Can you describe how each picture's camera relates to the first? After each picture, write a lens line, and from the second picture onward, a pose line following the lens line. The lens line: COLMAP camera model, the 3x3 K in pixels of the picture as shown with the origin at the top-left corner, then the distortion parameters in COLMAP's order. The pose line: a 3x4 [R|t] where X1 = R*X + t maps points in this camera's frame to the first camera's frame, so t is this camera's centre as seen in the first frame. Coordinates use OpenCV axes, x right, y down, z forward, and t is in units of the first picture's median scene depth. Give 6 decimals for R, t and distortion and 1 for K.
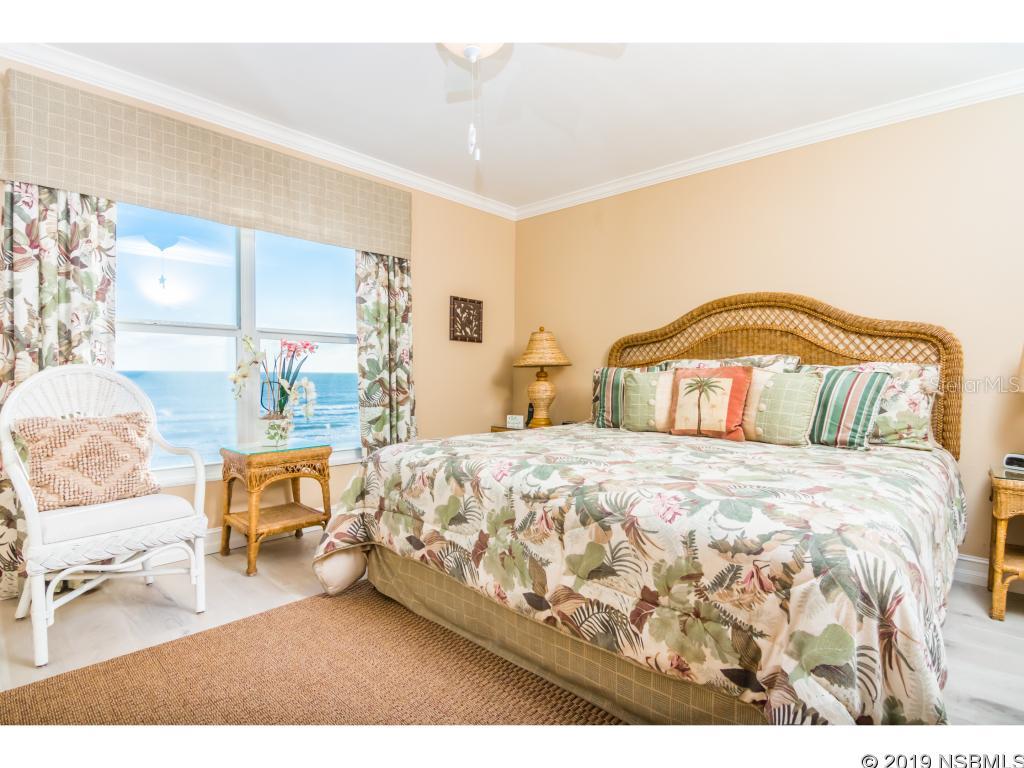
lens RADIAL K [[522.6, 0, 509.3], [0, 522.6, 390.5], [0, 0, 1]] dist [-0.014746, -0.006822]
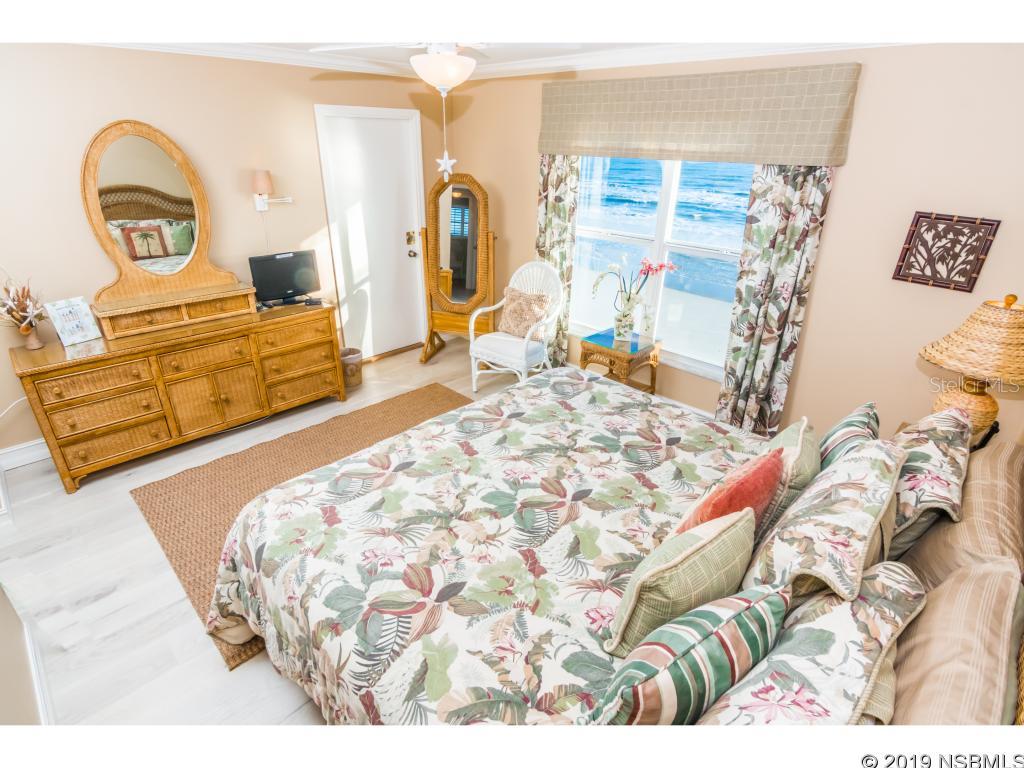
lens RADIAL K [[522.6, 0, 509.3], [0, 522.6, 390.5], [0, 0, 1]] dist [-0.014746, -0.006822]
pose [[-0.035575, 0.414745, -0.909242, 0.578754], [-0.046909, 0.908122, 0.416070, -0.221883], [0.998265, 0.057454, -0.012851, 0.518279]]
